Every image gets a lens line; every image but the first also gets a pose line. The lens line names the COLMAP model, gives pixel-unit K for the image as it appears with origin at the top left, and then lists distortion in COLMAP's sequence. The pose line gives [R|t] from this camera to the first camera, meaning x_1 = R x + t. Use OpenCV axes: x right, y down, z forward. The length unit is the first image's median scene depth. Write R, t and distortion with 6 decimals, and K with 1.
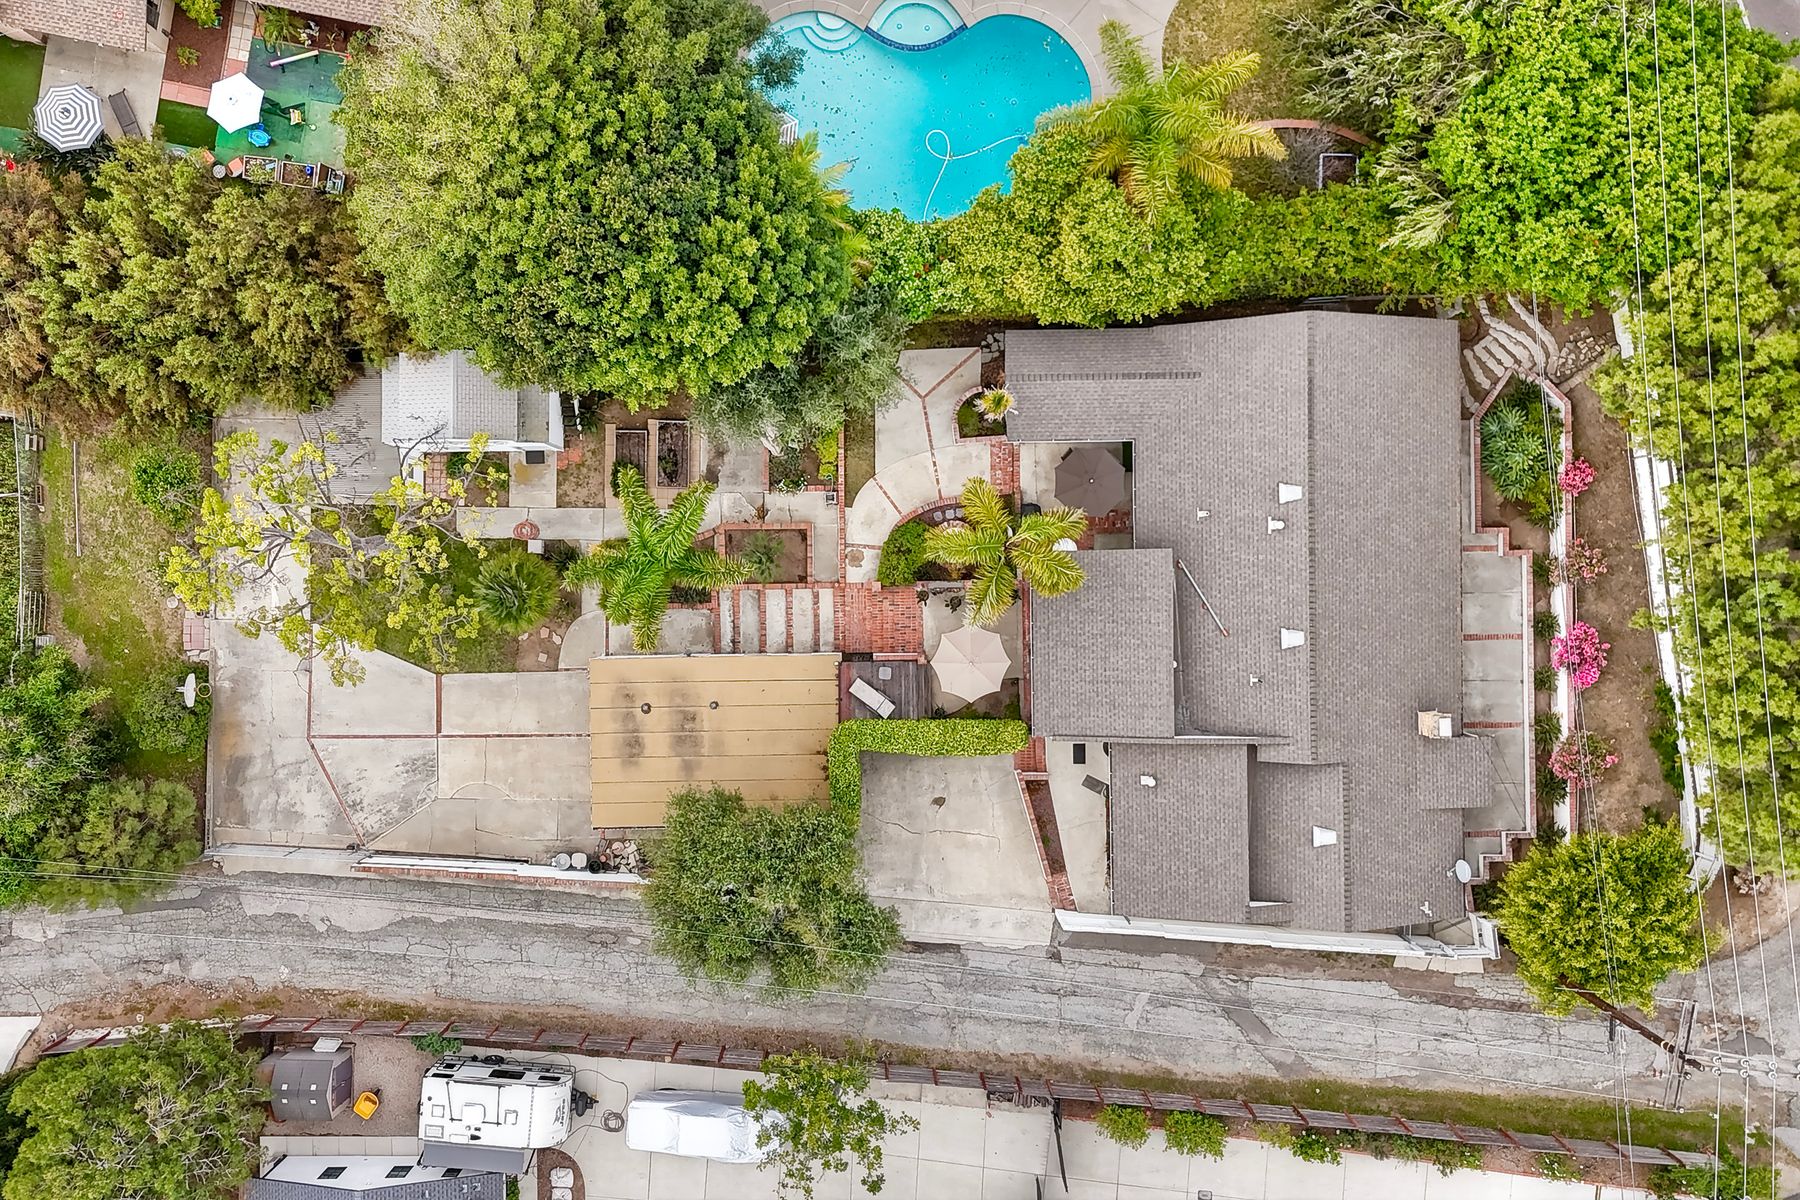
lens RADIAL K [[1561.7, 0, 827.1], [0, 1561.7, 600.0], [0, 0, 1]] dist [0.134748, -0.328408]
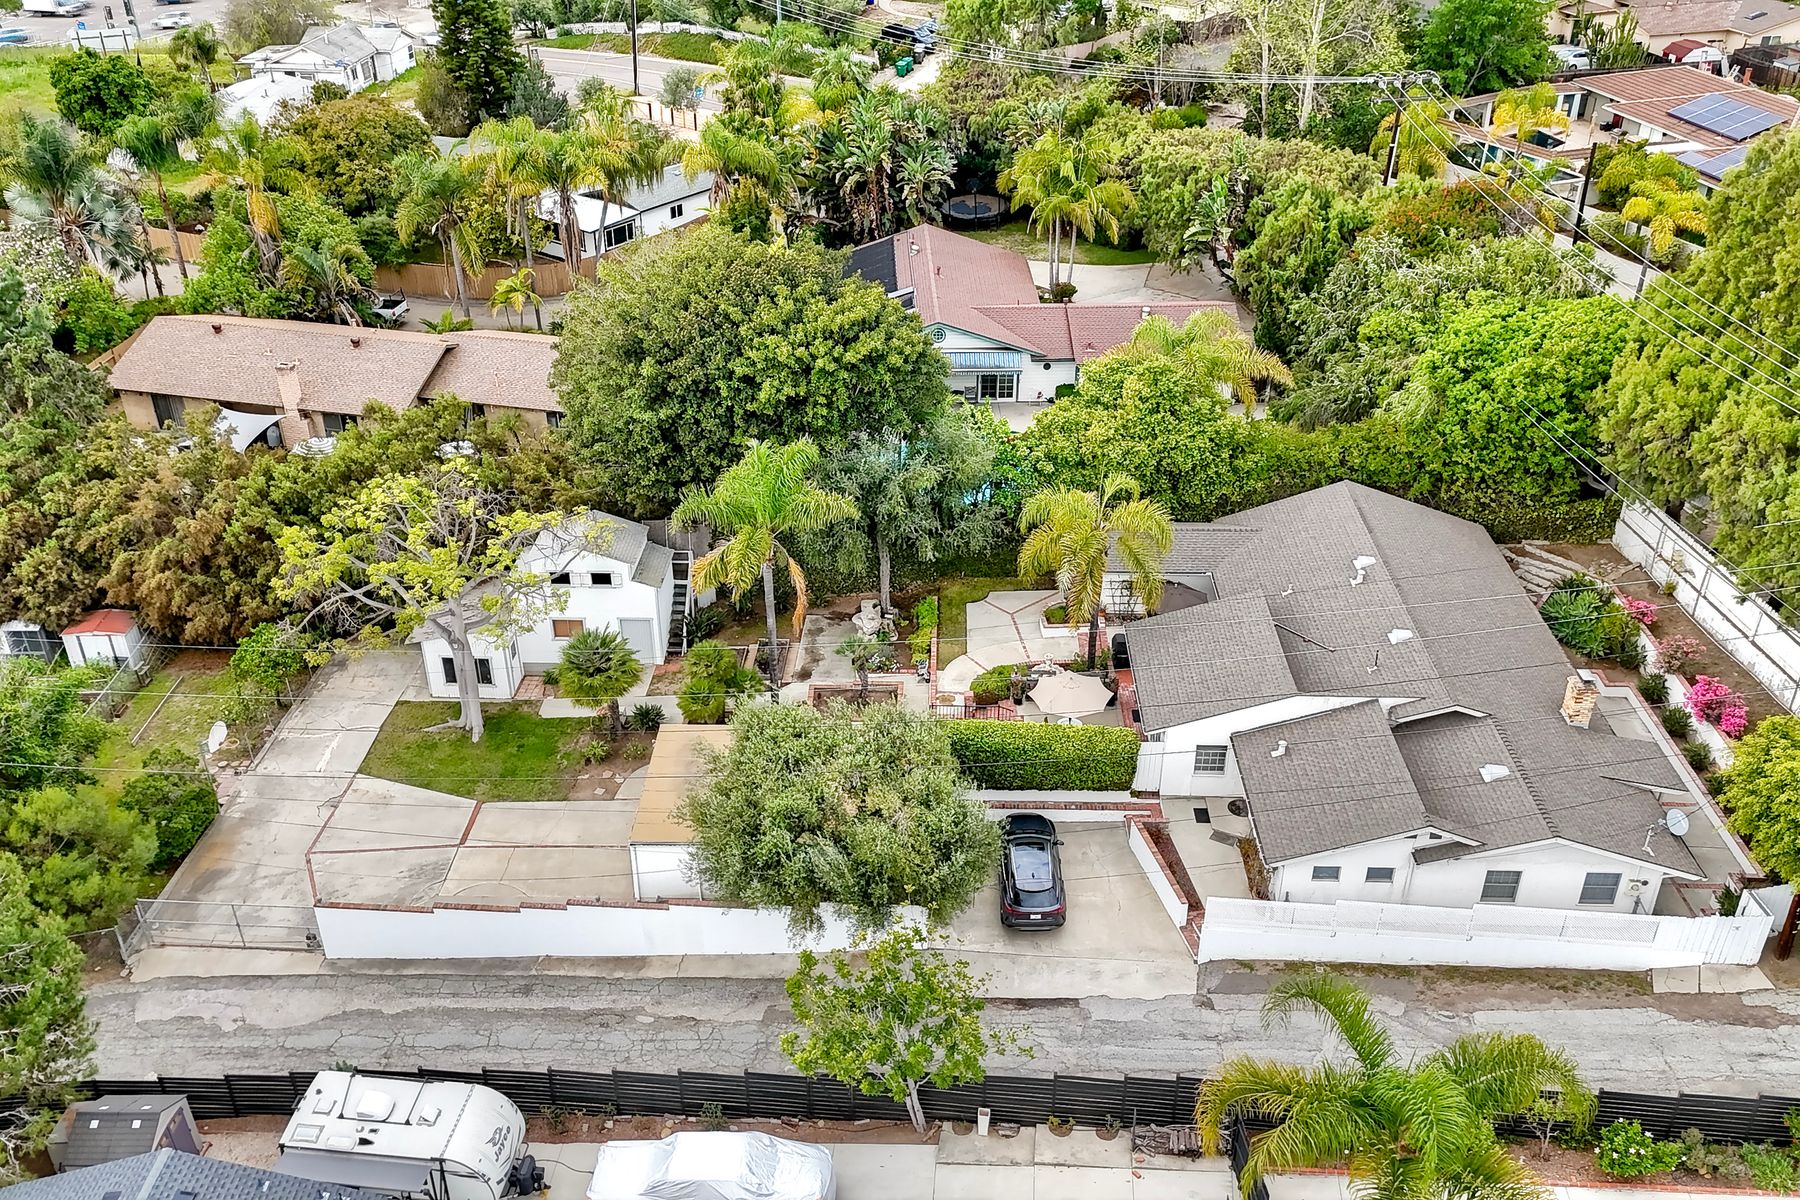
lens RADIAL K [[1557.5, 0, 895.6], [0, 1557.5, 614.5], [0, 0, 1]] dist [0.077658, -0.090912]
pose [[0.998600, 0.050301, -0.016377, -0.000492], [-0.039487, 0.502784, -0.863510, 0.780866], [-0.035201, 0.862947, 0.504066, 0.461202]]
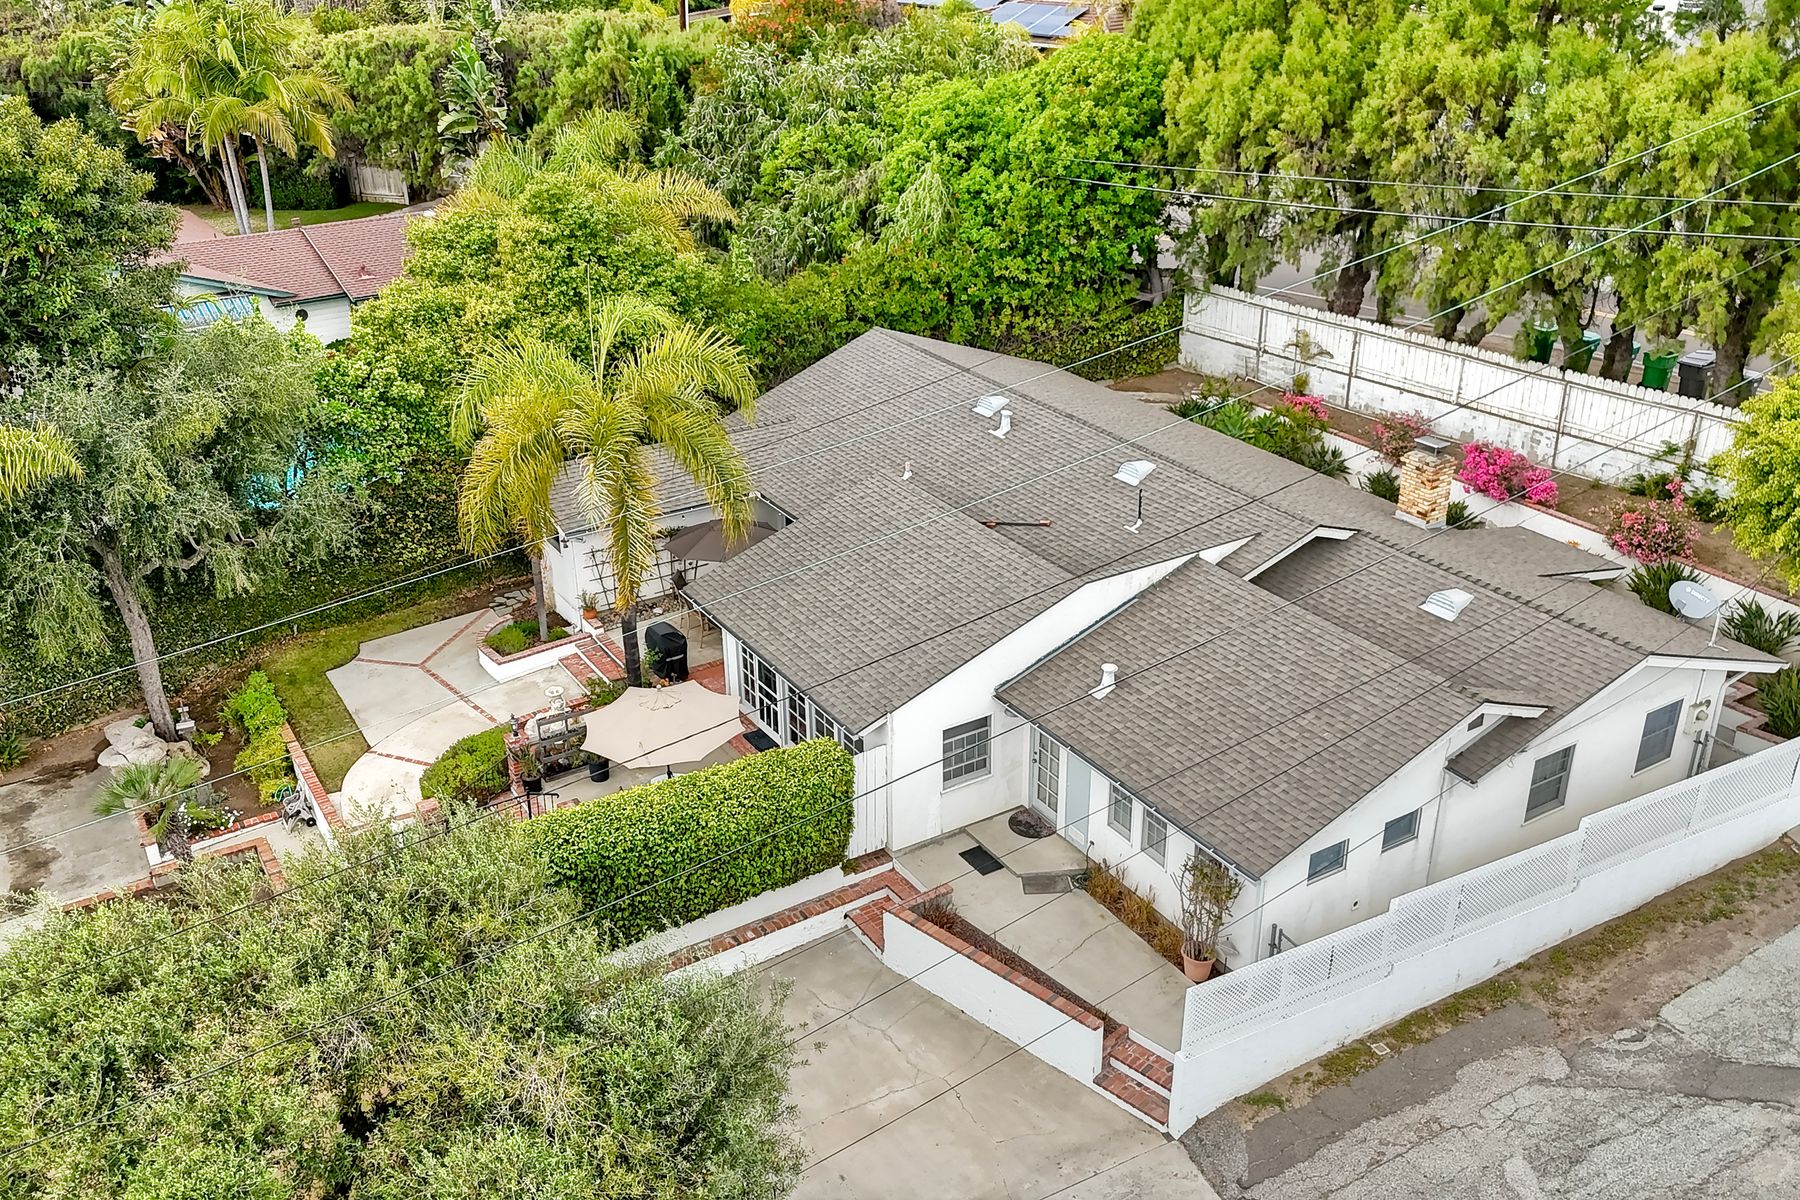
lens RADIAL K [[1557.5, 0, 895.6], [0, 1557.5, 614.5], [0, 0, 1]] dist [0.077658, -0.090912]
pose [[0.854391, -0.200818, 0.479258, -0.062208], [0.519479, 0.352410, -0.778427, 0.402393], [-0.012573, 0.914045, 0.405417, 0.735120]]
